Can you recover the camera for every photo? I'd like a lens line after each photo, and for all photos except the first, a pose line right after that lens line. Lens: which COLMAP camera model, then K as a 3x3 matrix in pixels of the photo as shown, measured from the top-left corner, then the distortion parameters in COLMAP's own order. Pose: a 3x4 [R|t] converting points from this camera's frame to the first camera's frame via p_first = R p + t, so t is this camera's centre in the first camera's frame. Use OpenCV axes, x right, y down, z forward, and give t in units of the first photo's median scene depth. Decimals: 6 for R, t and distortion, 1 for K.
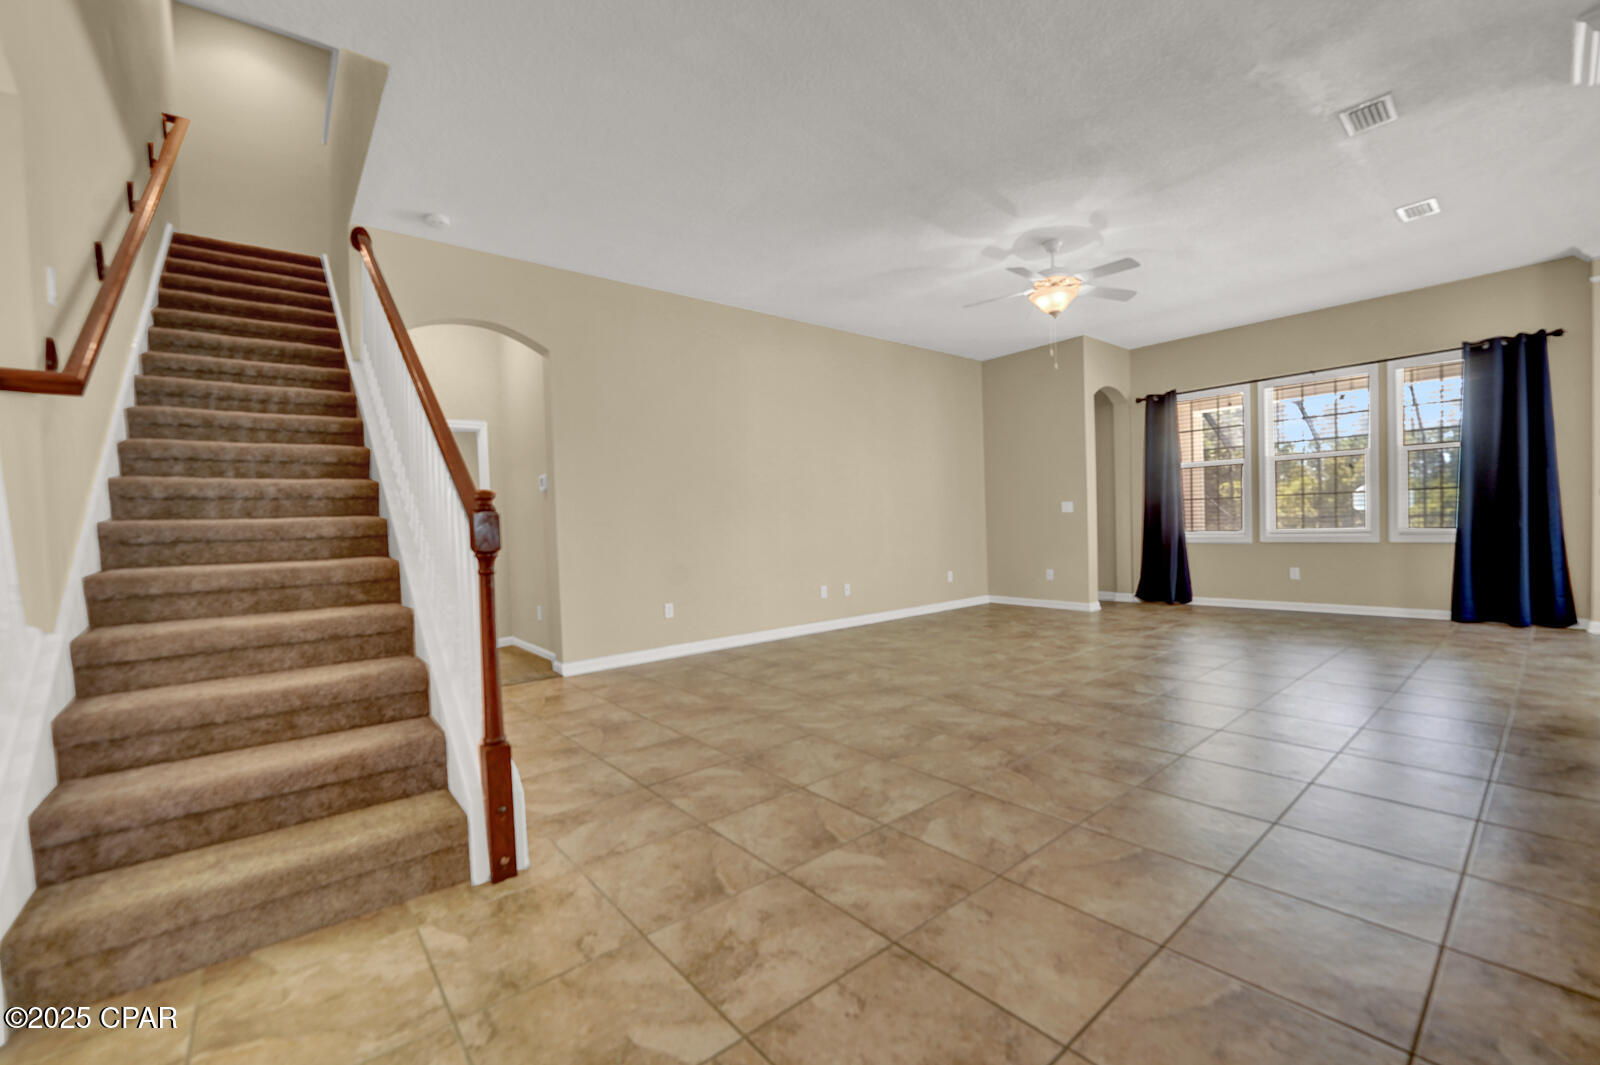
lens RADIAL K [[655.3, 0, 787.2], [0, 655.3, 538.0], [0, 0, 1]] dist [-0.026870, 0.003204]
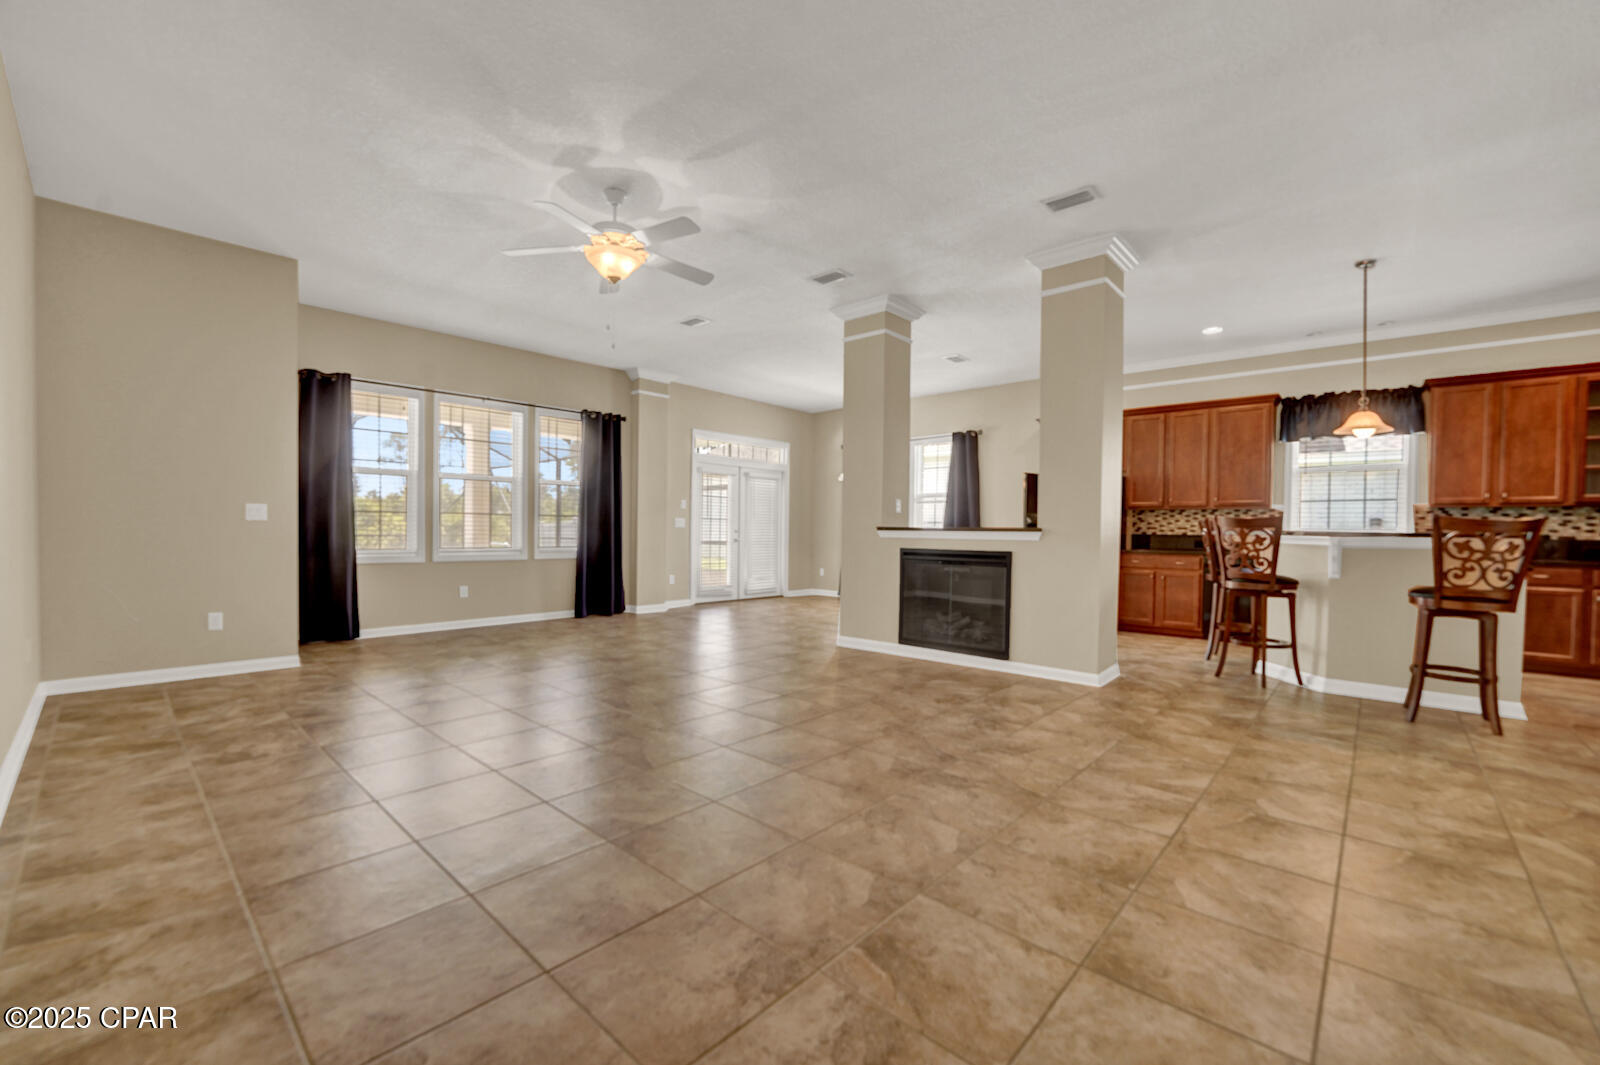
lens RADIAL K [[655.3, 0, 794.4], [0, 655.3, 541.6], [0, 0, 1]] dist [-0.026870, 0.003204]
pose [[-0.151591, 0.013809, 0.988347, -0.611627], [0.013996, 0.999832, -0.011823, -0.008435], [-0.988344, 0.012041, -0.151759, 1.306033]]
